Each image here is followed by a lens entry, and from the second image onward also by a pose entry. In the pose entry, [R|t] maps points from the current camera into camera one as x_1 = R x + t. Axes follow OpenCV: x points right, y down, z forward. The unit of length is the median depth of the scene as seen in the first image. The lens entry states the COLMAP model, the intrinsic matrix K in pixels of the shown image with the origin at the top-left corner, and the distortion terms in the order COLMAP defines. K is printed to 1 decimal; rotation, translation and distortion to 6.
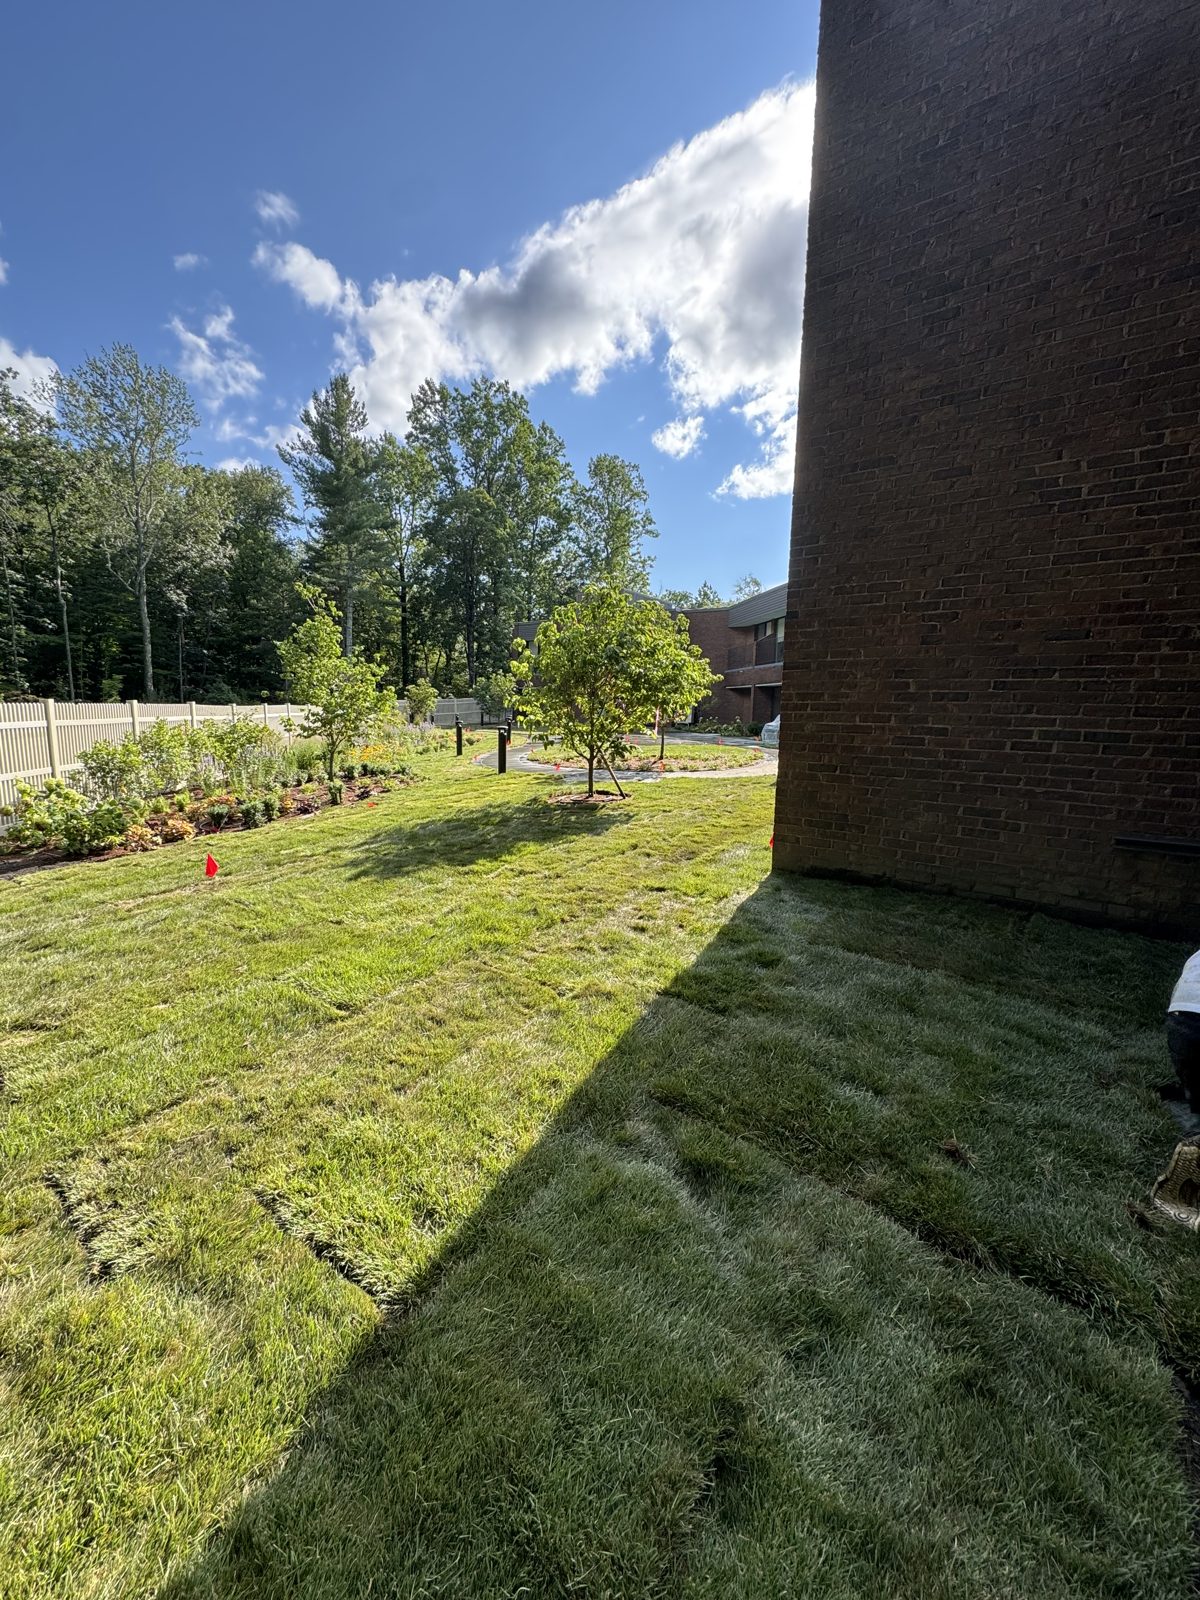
lens RADIAL K [[641.0, 0, 605.4], [0, 641.0, 797.3], [0, 0, 1]] dist [-0.001134, 0.000359]
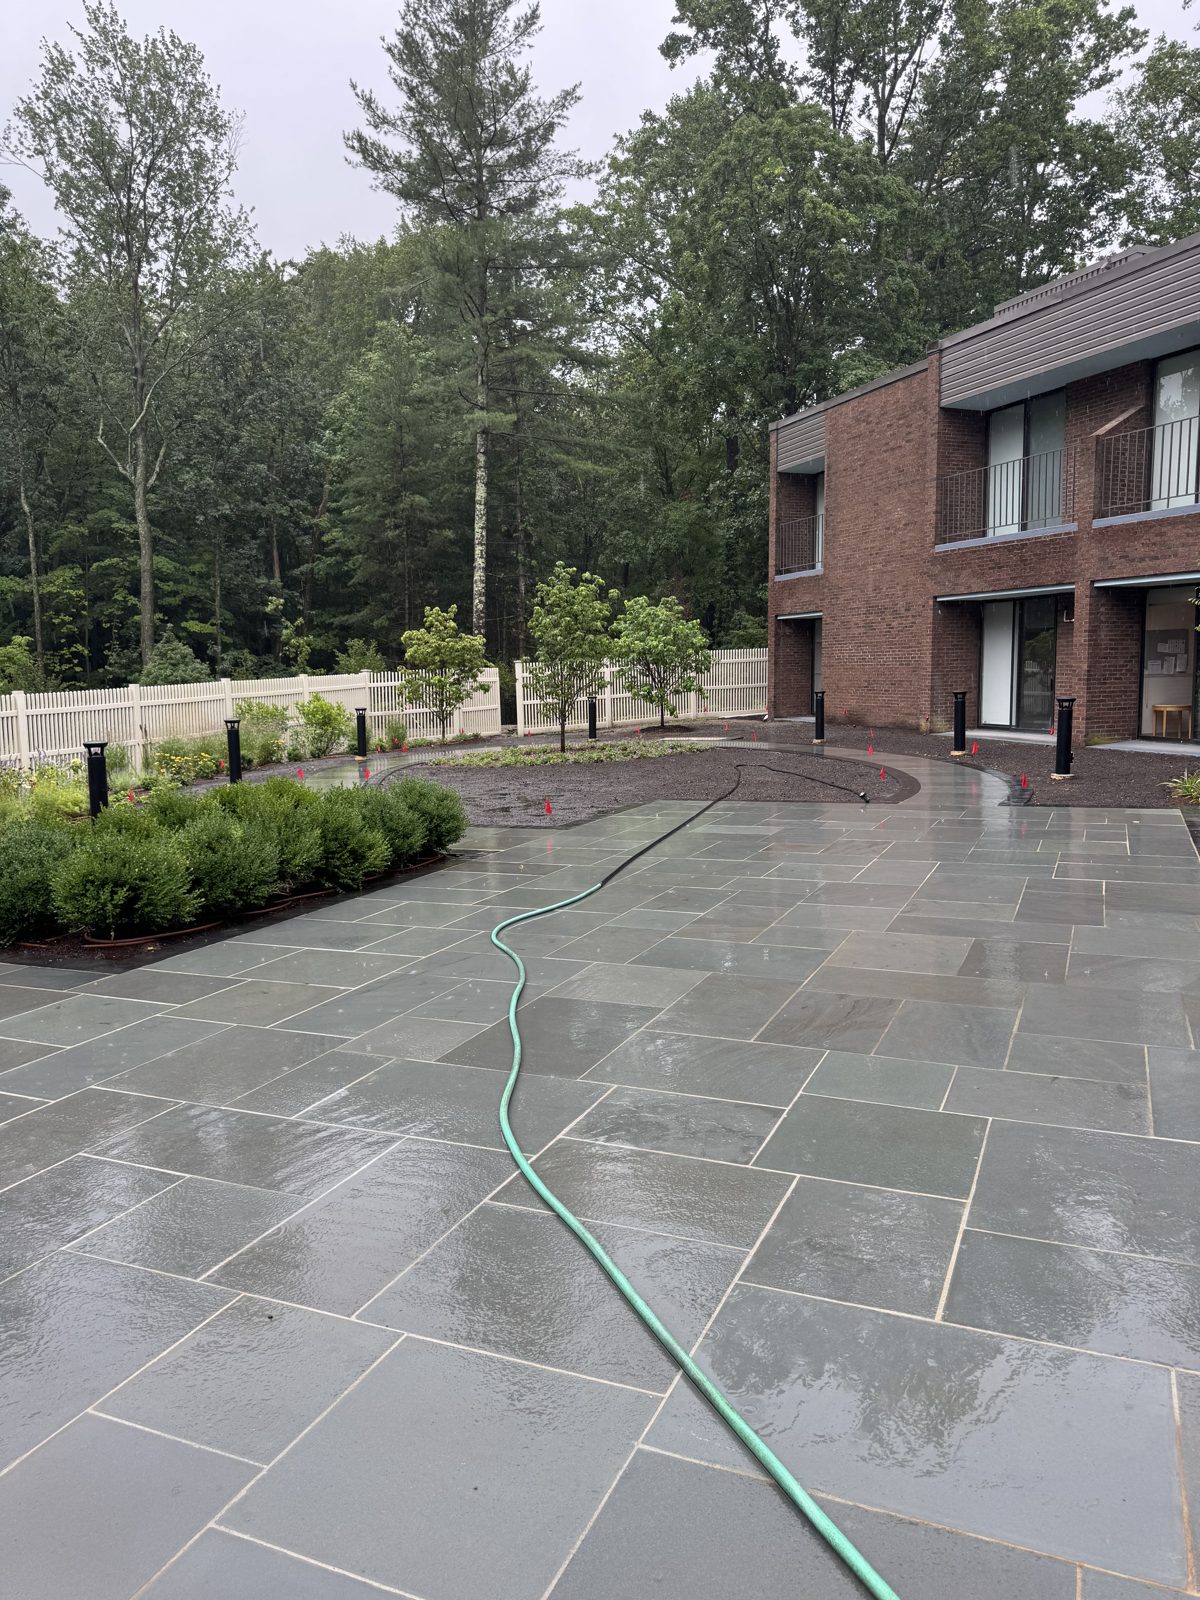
lens RADIAL K [[1131.1, 0, 590.5], [0, 1131.1, 803.5], [0, 0, 1]] dist [0.057730, -0.068030]
pose [[0.820723, 0.035081, -0.570248, 0.113074], [-0.045549, 0.998954, -0.004102, -0.058645], [0.569507, 0.029340, 0.821462, 0.403053]]
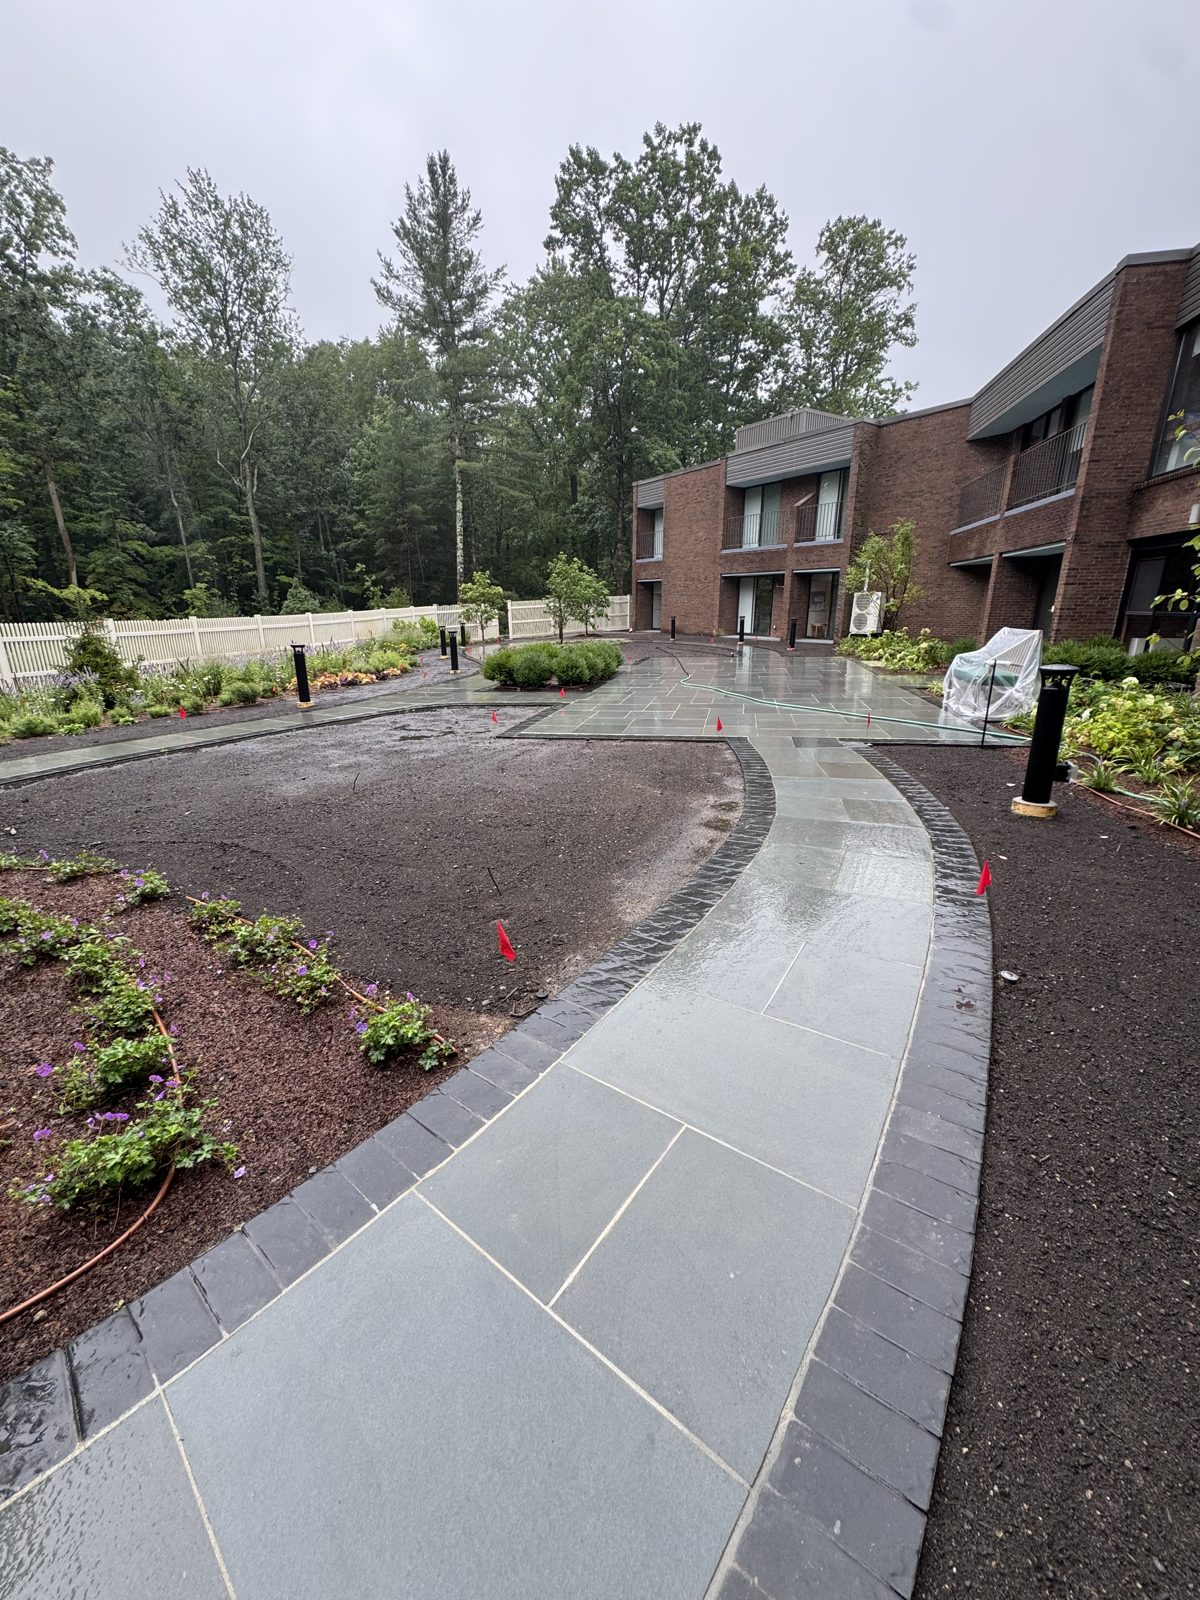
lens RADIAL K [[641.0, 0, 605.4], [0, 641.0, 797.3], [0, 0, 1]] dist [-0.001134, 0.000359]
pose [[0.924426, 0.085924, -0.371555, 0.100343], [-0.029327, 0.987419, 0.155381, -0.040324], [0.380231, -0.132741, 0.915316, 0.277005]]
